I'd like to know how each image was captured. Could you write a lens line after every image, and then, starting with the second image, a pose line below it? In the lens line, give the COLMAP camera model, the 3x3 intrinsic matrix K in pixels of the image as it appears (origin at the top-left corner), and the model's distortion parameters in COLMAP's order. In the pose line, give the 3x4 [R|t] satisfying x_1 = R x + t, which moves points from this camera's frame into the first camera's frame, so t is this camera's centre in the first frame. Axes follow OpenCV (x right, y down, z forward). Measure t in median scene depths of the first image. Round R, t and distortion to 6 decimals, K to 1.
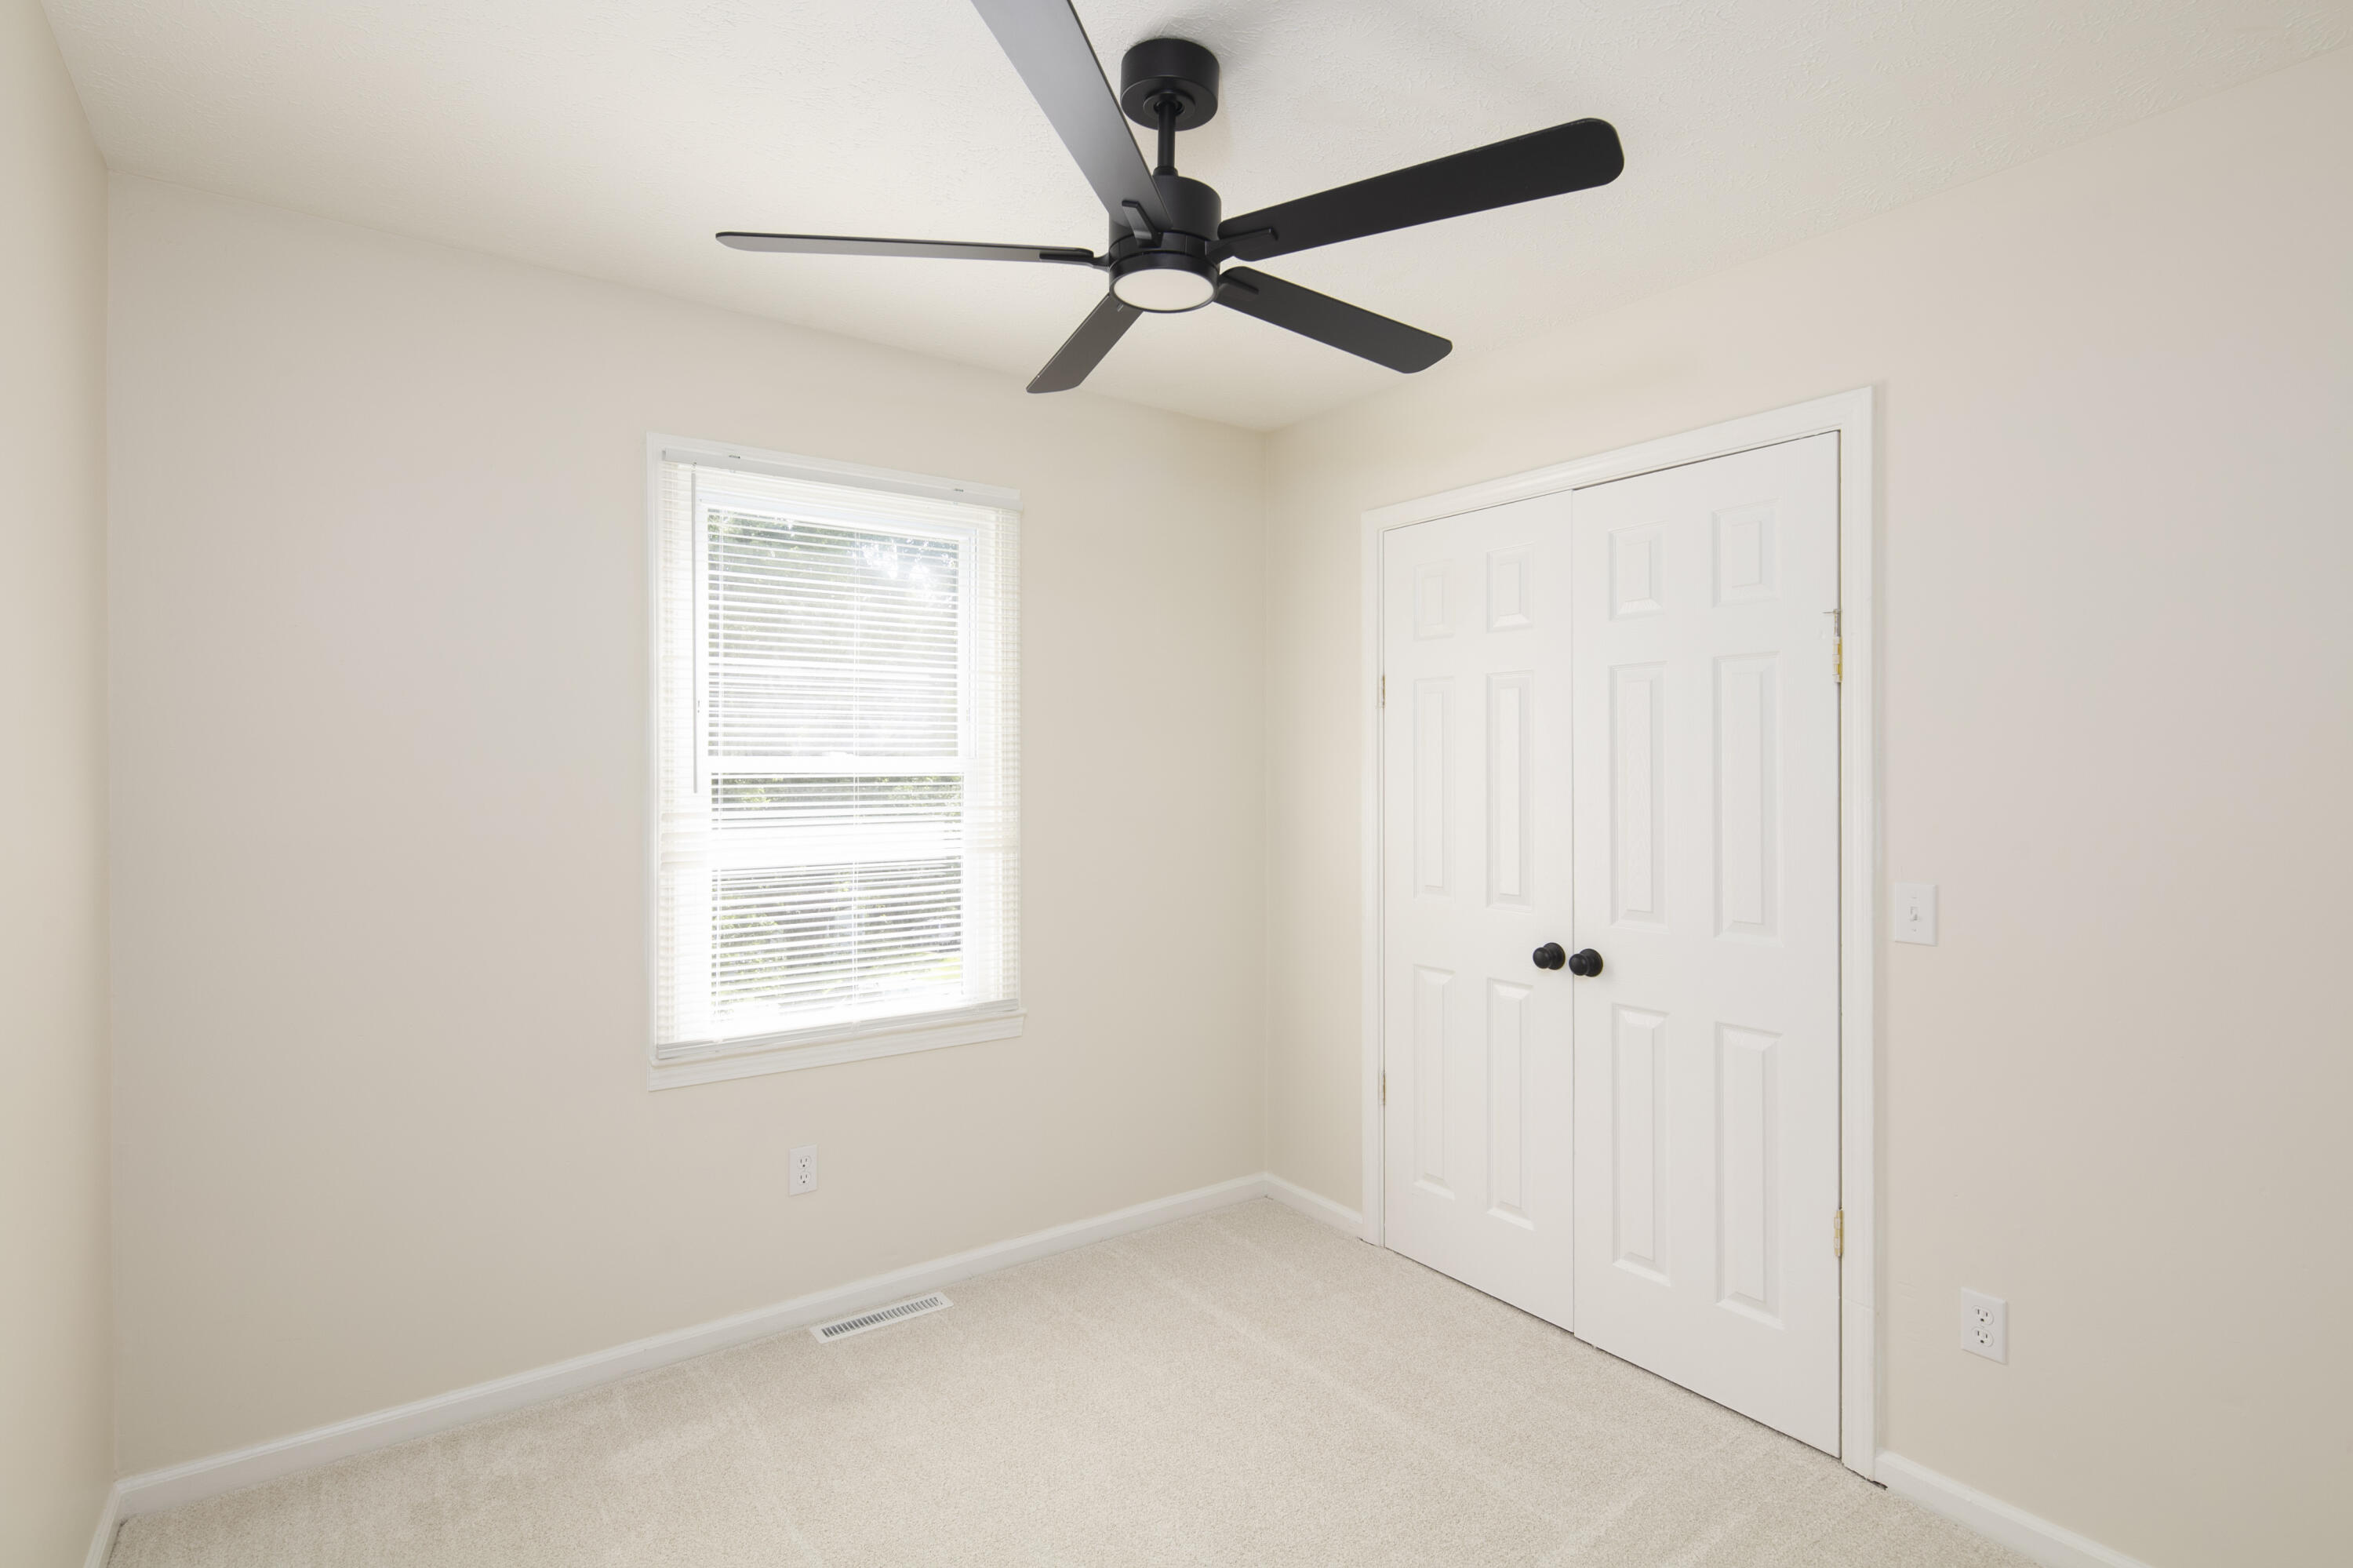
lens RADIAL K [[1136.4, 0, 1171.1], [0, 1136.4, 771.3], [0, 0, 1]] dist [0.002984, -0.000188]
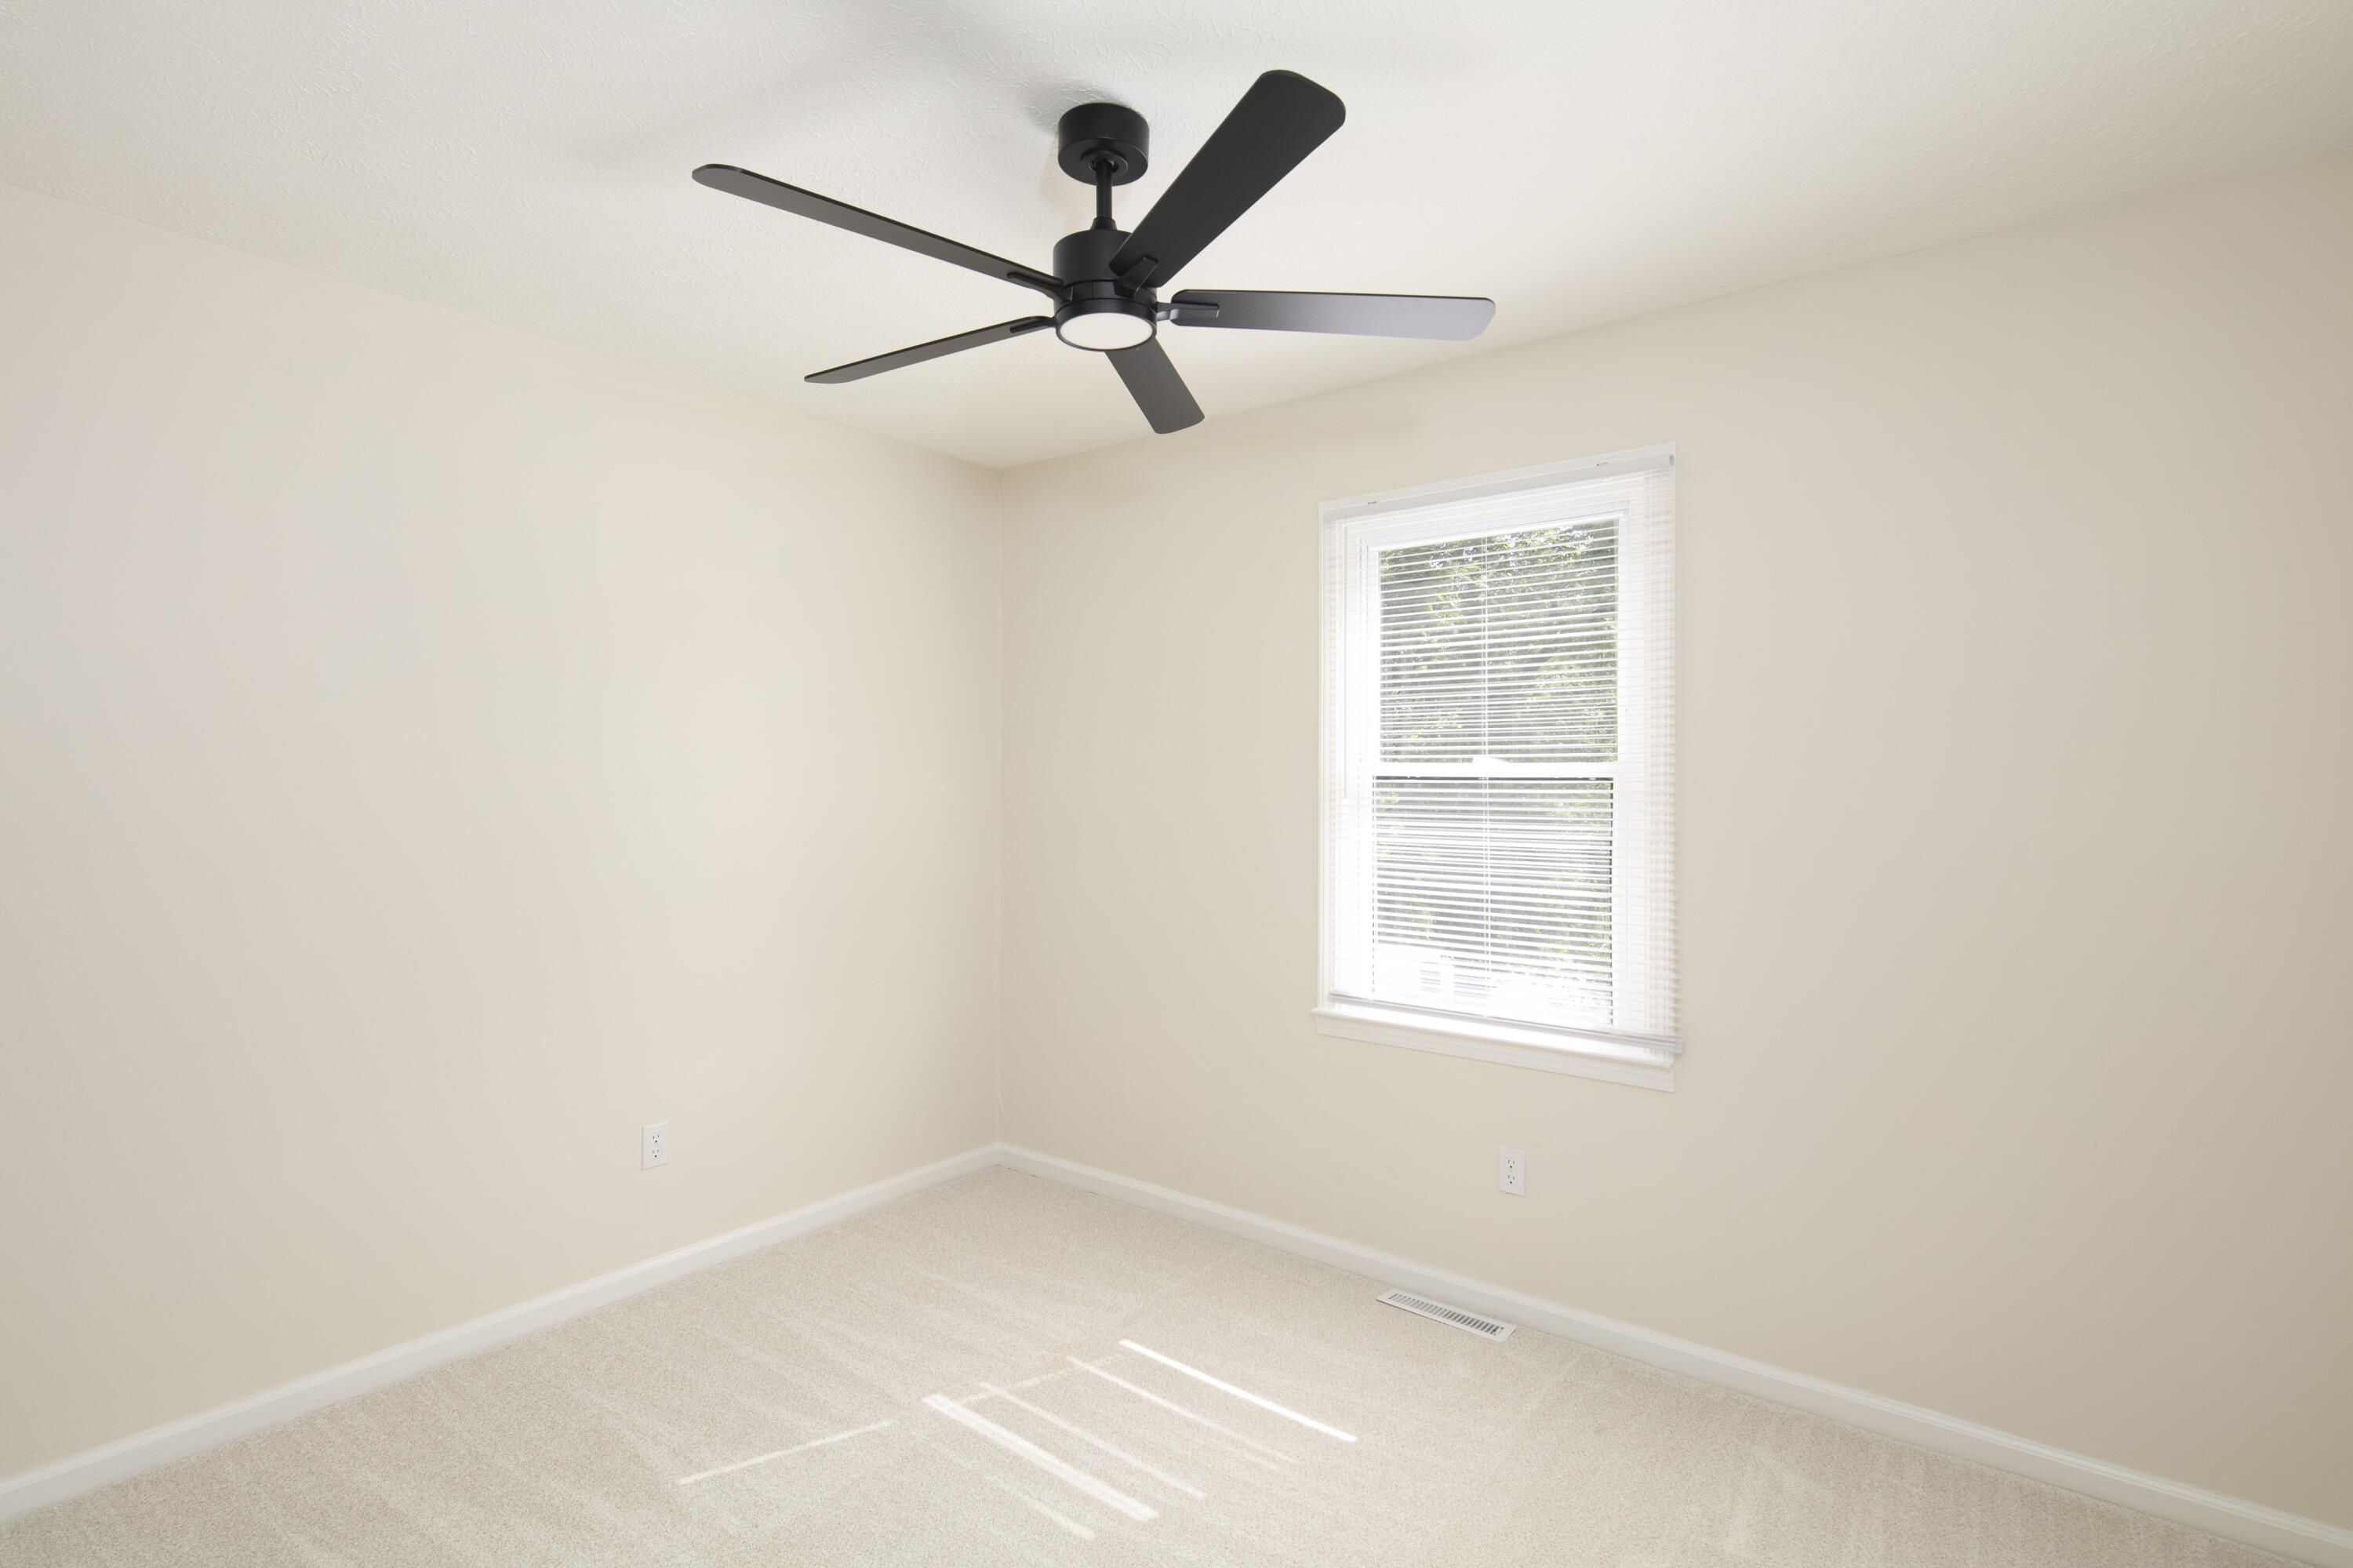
lens RADIAL K [[1136.4, 0, 1171.1], [0, 1136.4, 771.3], [0, 0, 1]] dist [0.002984, -0.000188]
pose [[0.283982, -0.007013, -0.958804, 0.657808], [-0.004702, 0.999951, -0.008707, 0.005874], [0.958818, 0.006981, 0.283935, 0.479306]]
